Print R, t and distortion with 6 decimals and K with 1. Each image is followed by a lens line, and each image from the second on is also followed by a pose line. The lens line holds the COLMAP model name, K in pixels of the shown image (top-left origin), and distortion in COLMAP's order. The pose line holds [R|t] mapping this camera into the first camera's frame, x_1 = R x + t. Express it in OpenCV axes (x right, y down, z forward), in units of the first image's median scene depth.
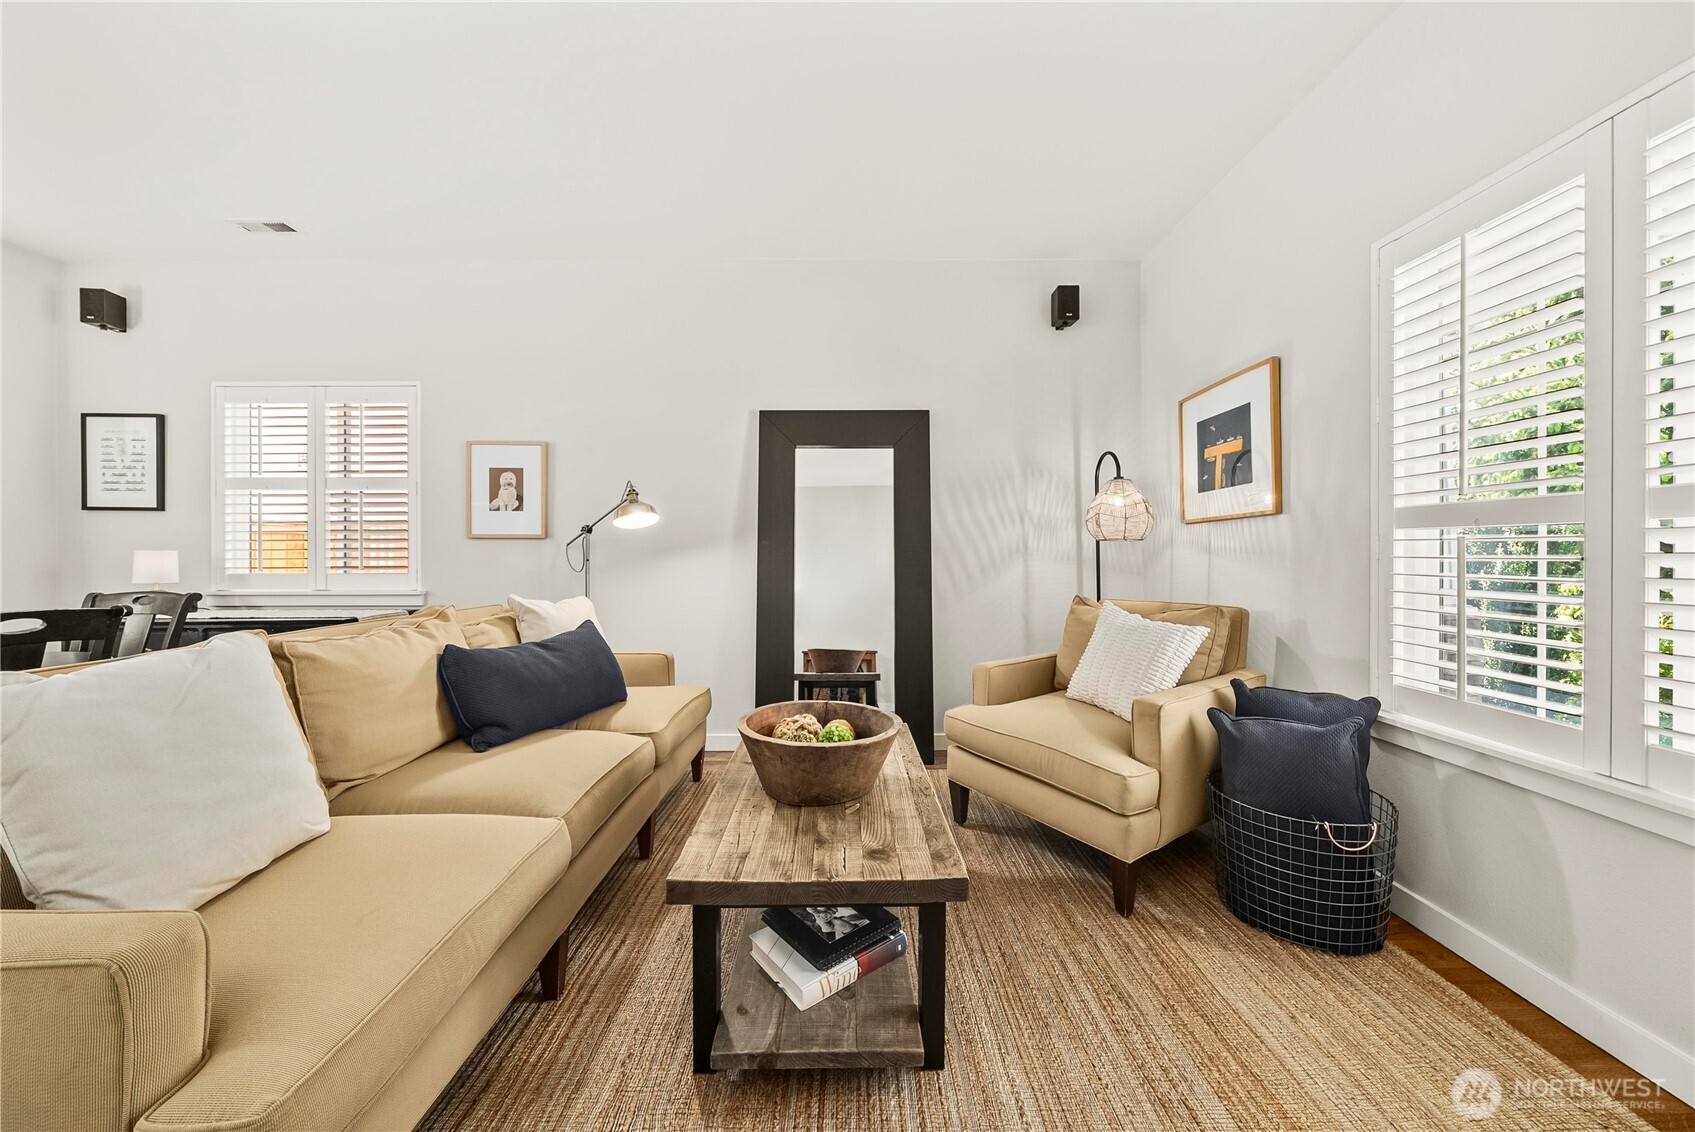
lens RADIAL K [[583.2, 0, 849.1], [0, 583.2, 555.6], [0, 0, 1]] dist [-0.005935, -0.000091]
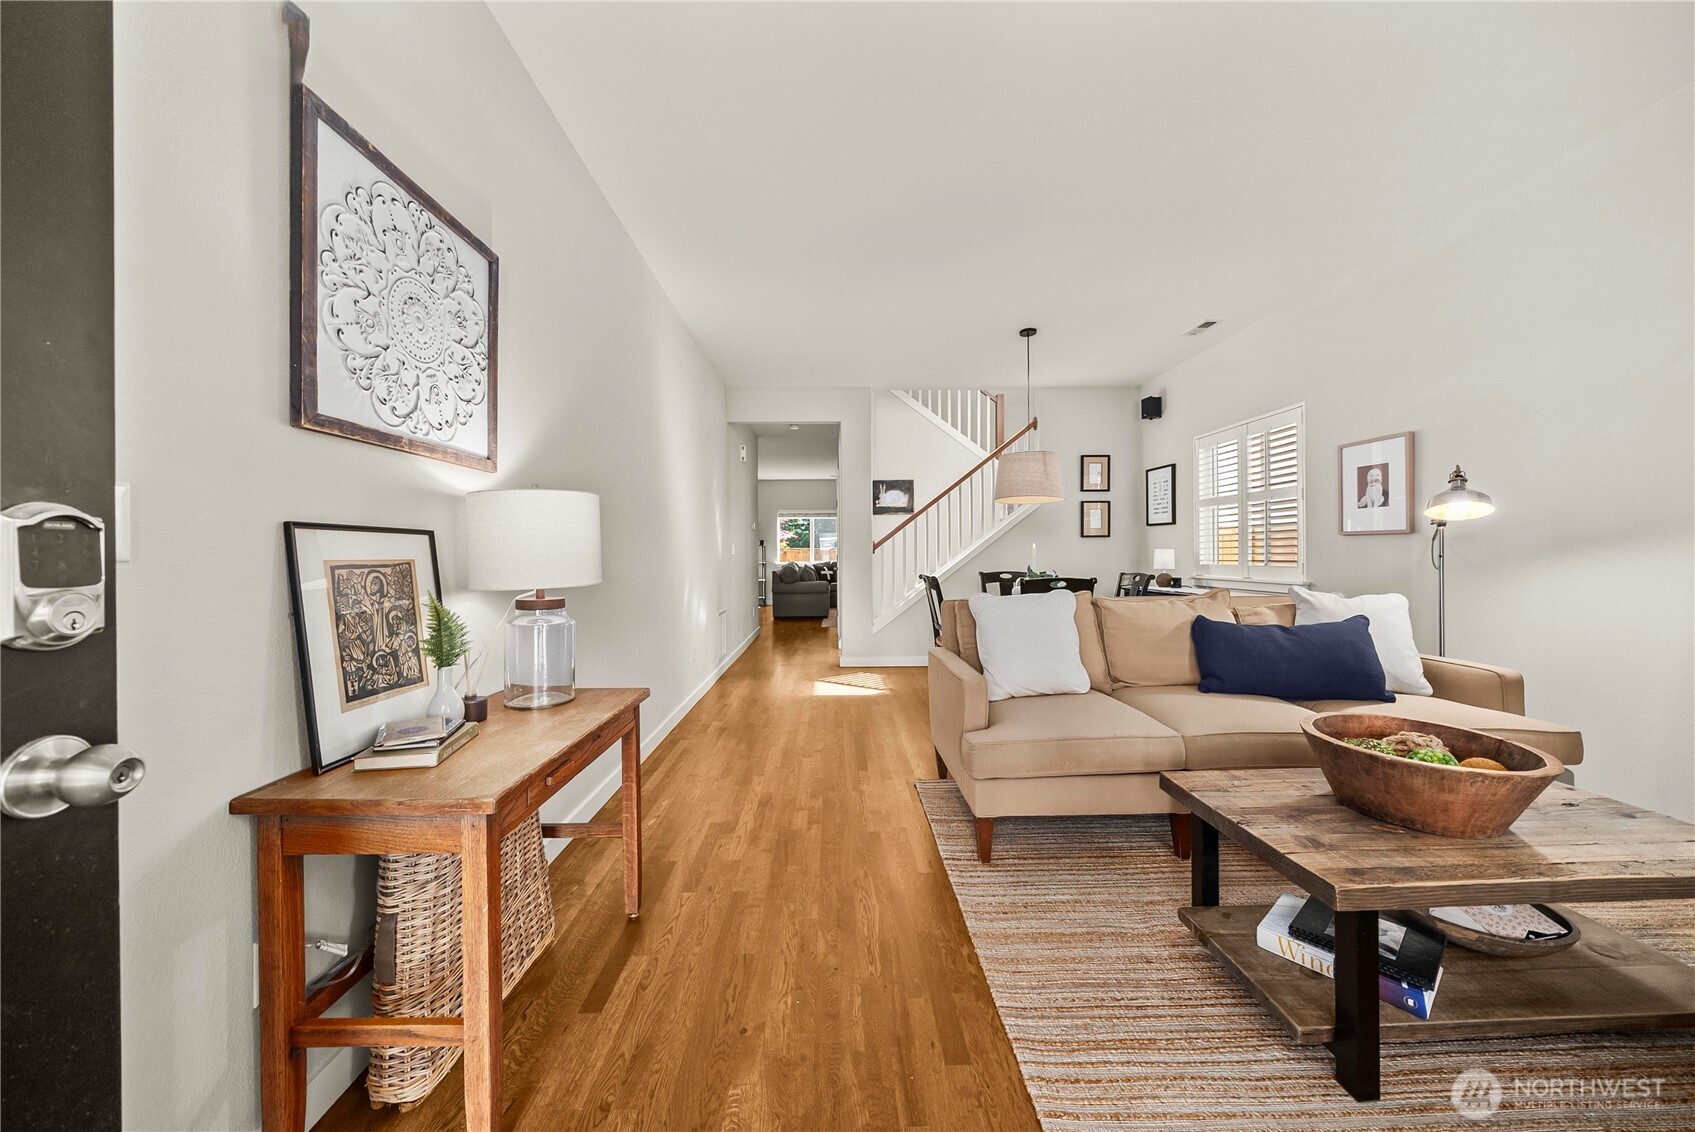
lens RADIAL K [[583.2, 0, 841.5], [0, 583.2, 561.3], [0, 0, 1]] dist [-0.005935, -0.000091]
pose [[0.009424, 0.013997, -0.999858, 0.423467], [0.005945, 0.999884, 0.014053, -0.002313], [0.999938, -0.006077, 0.009340, 0.062904]]
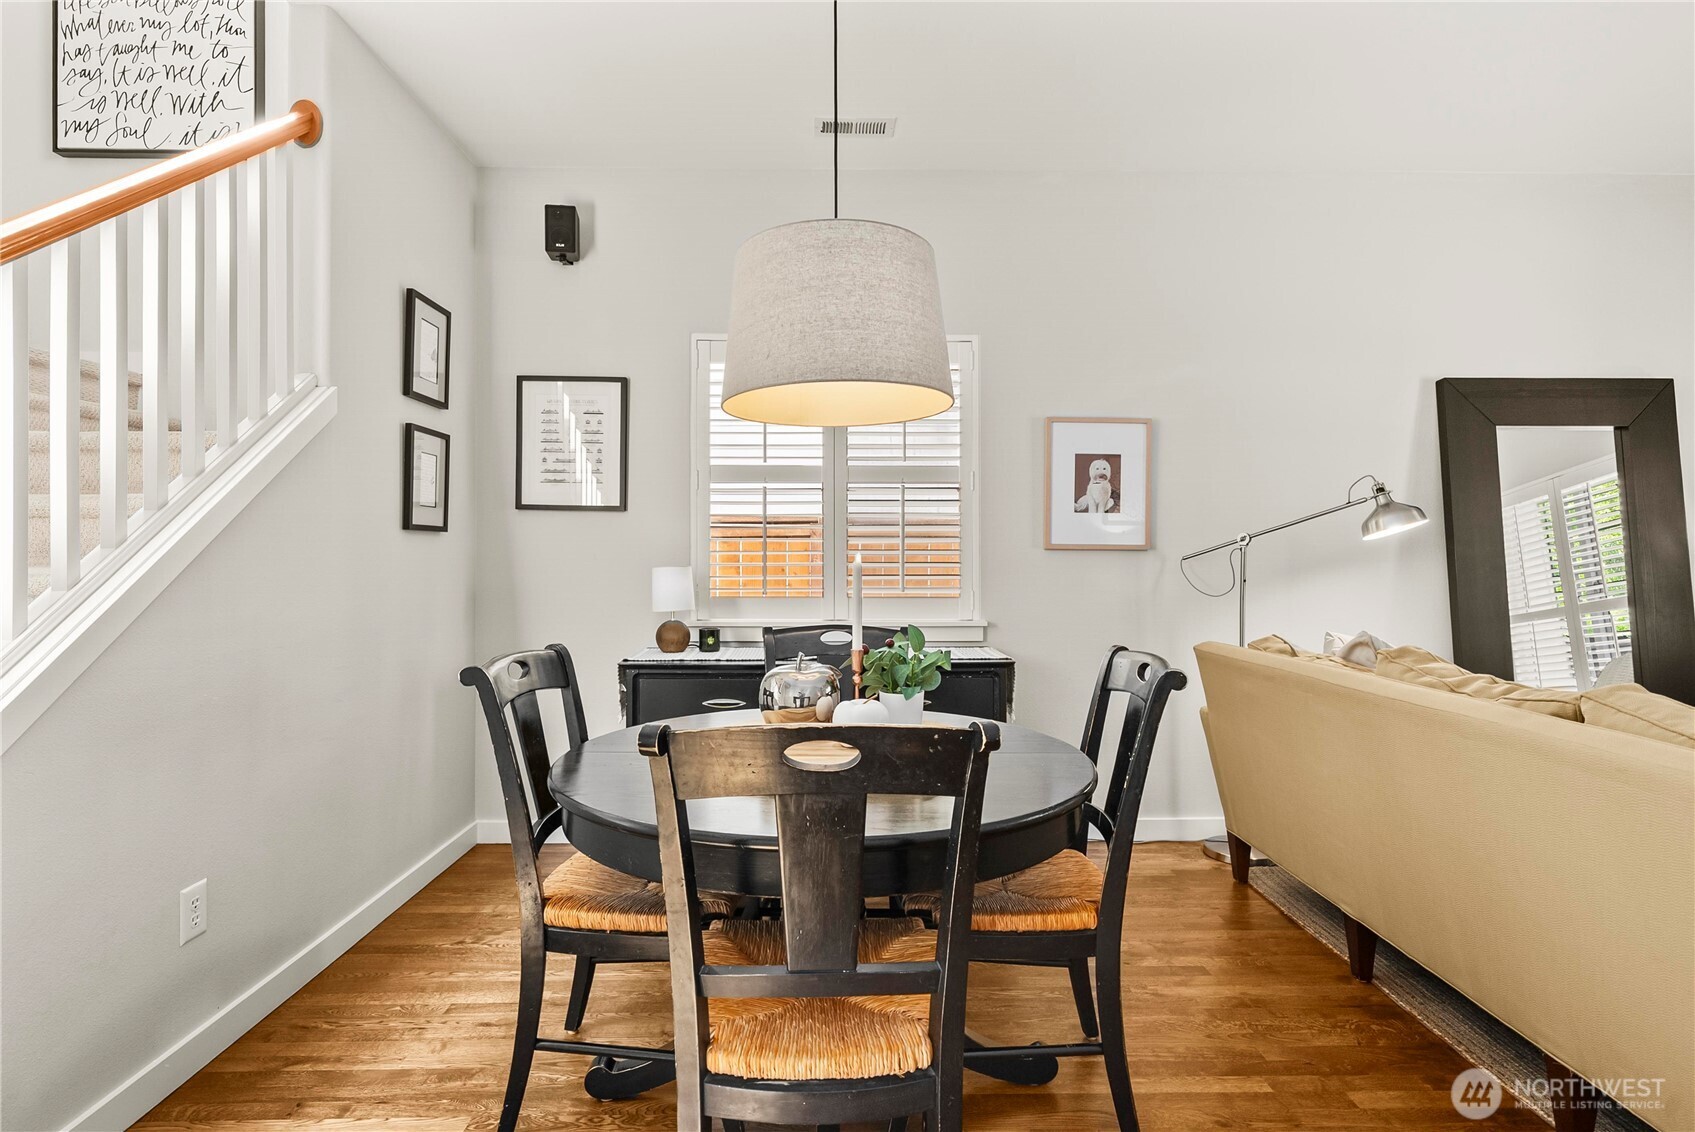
lens RADIAL K [[832.9, 0, 884.7], [0, 832.9, 563.2], [0, 0, 1]] dist [0.003300, 0.000810]
pose [[0.999987, 0.003025, 0.004026, -0.876926], [-0.003047, 0.999981, 0.005420, -0.017522], [-0.004010, -0.005432, 0.999977, -0.057043]]
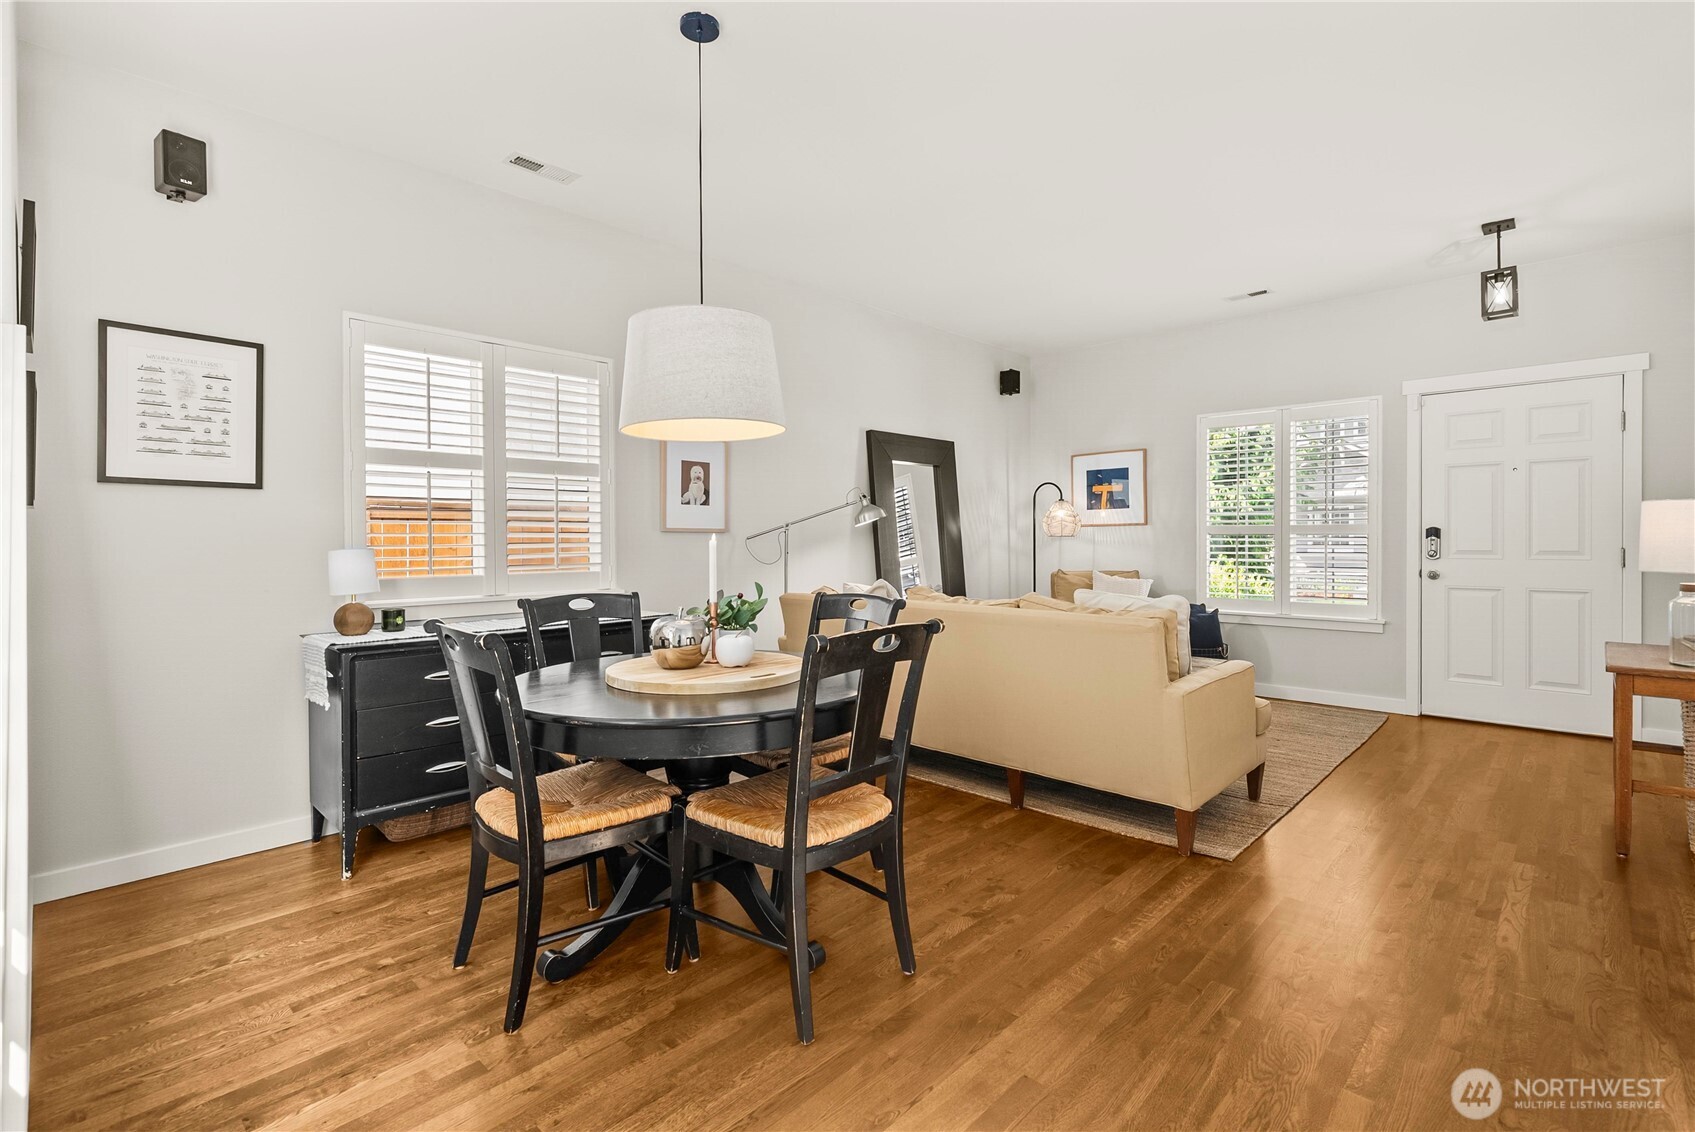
lens RADIAL K [[740.9, 0, 866.0], [0, 740.9, 549.8], [0, 0, 1]] dist [-0.000960, -0.000695]
pose [[0.702028, -0.012223, 0.712044, -1.310953], [0.004838, 0.999911, 0.012394, -0.013988], [-0.712133, -0.005256, 0.702025, -0.102235]]
